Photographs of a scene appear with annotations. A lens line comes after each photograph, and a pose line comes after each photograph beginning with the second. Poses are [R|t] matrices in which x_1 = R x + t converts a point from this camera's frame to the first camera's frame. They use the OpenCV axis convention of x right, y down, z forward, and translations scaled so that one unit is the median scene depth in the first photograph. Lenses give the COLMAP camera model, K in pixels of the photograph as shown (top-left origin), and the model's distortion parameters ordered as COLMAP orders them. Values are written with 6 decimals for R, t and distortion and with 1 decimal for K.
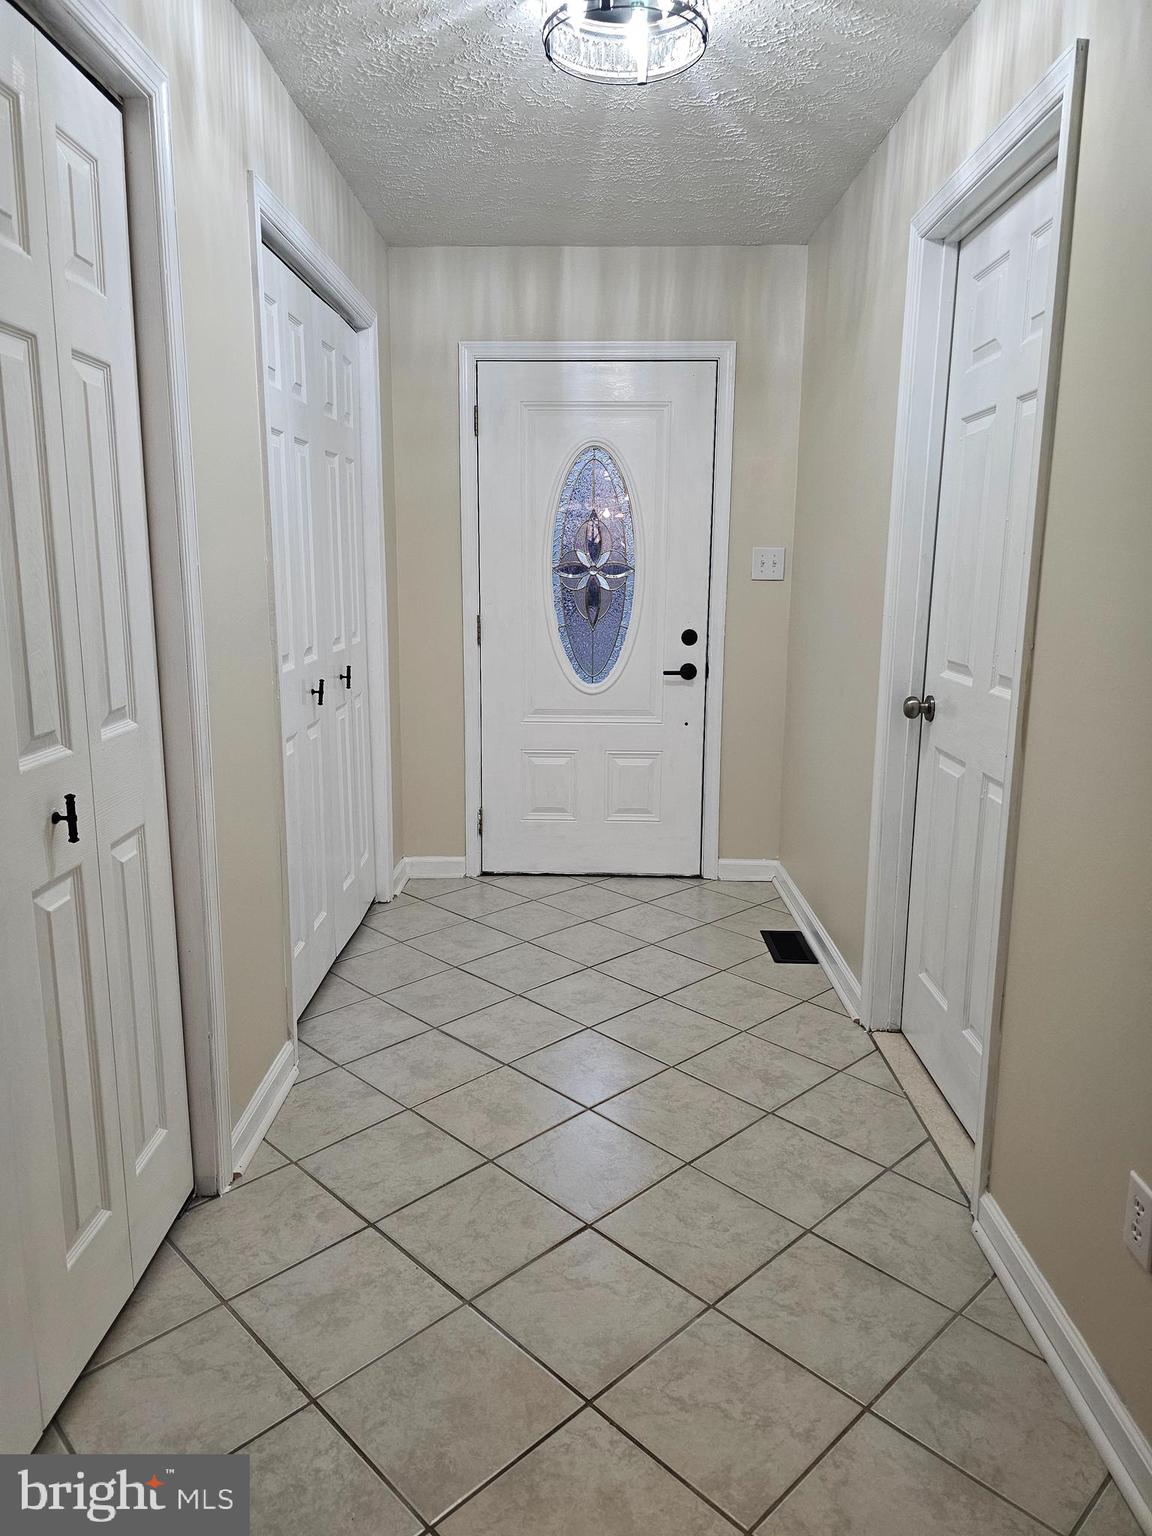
lens RADIAL K [[1024.5, 0, 576.0], [0, 1024.5, 768.0], [0, 0, 1]] dist [-0.000467, -0.000514]
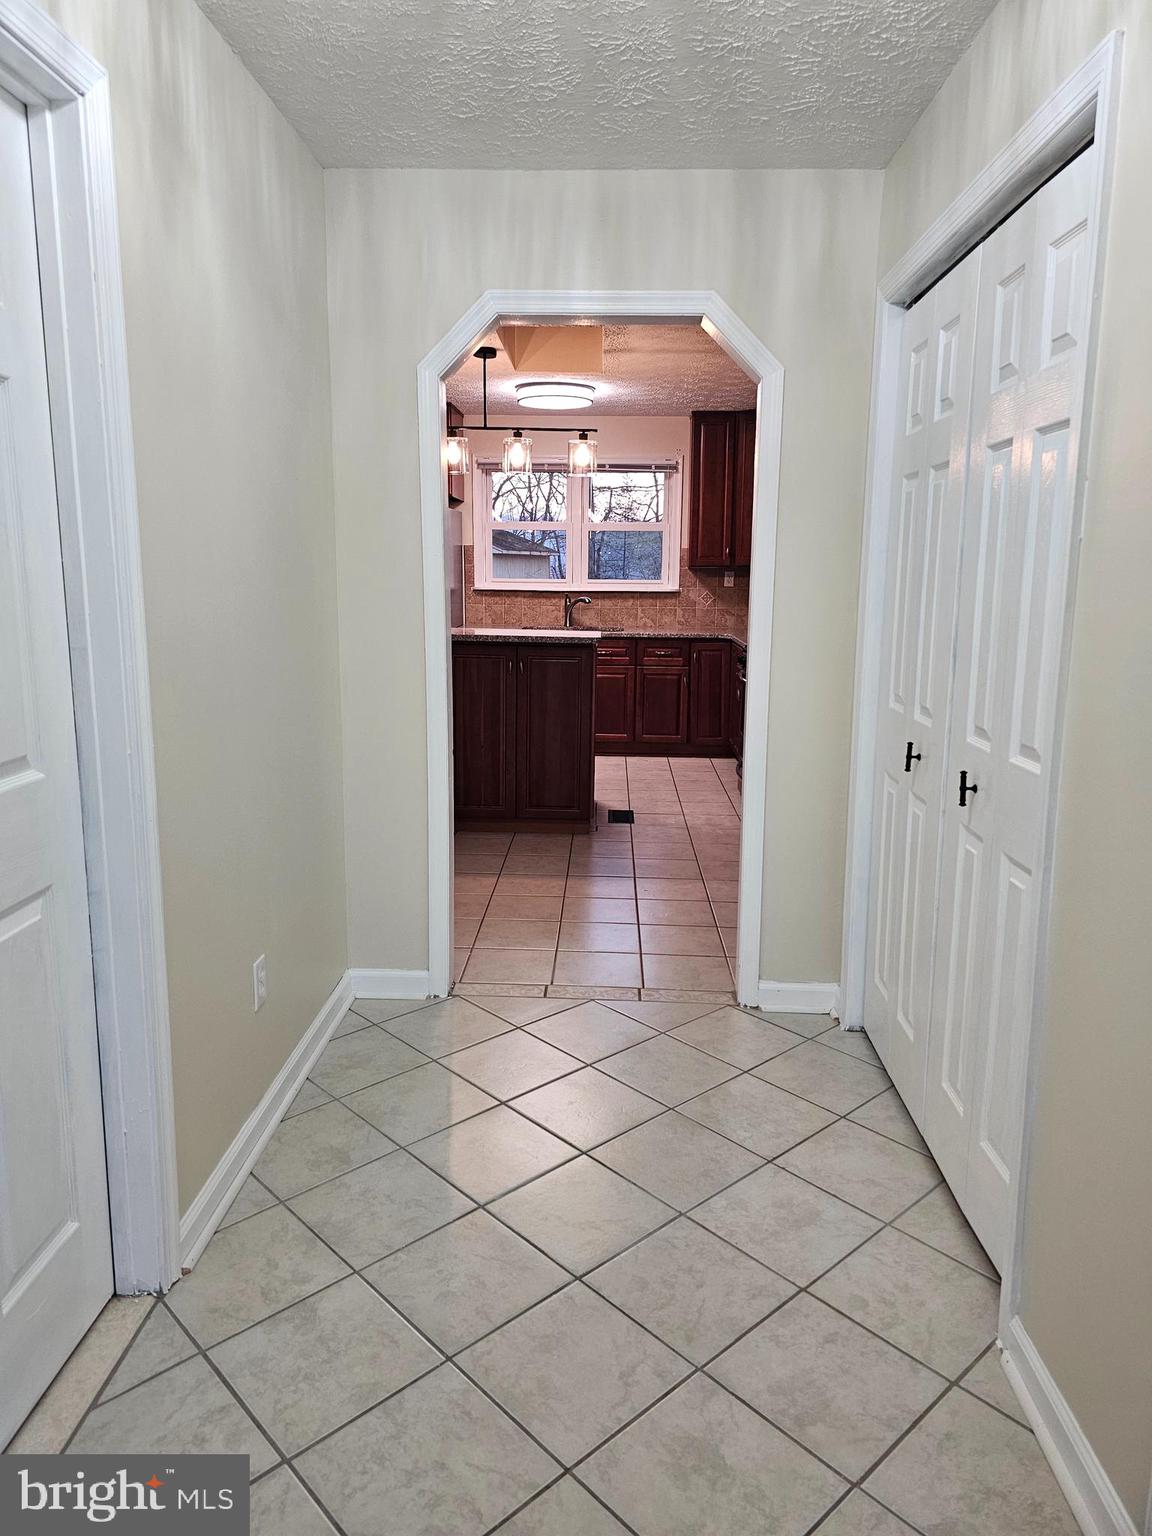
lens RADIAL K [[1040.3, 0, 576.0], [0, 1040.3, 768.0], [0, 0, 1]] dist [0.054771, -0.056714]
pose [[-0.999619, -0.017178, 0.021605, 0.001327], [-0.007718, 0.925466, 0.378752, -0.389511], [-0.026501, 0.378441, -0.925246, 1.771184]]
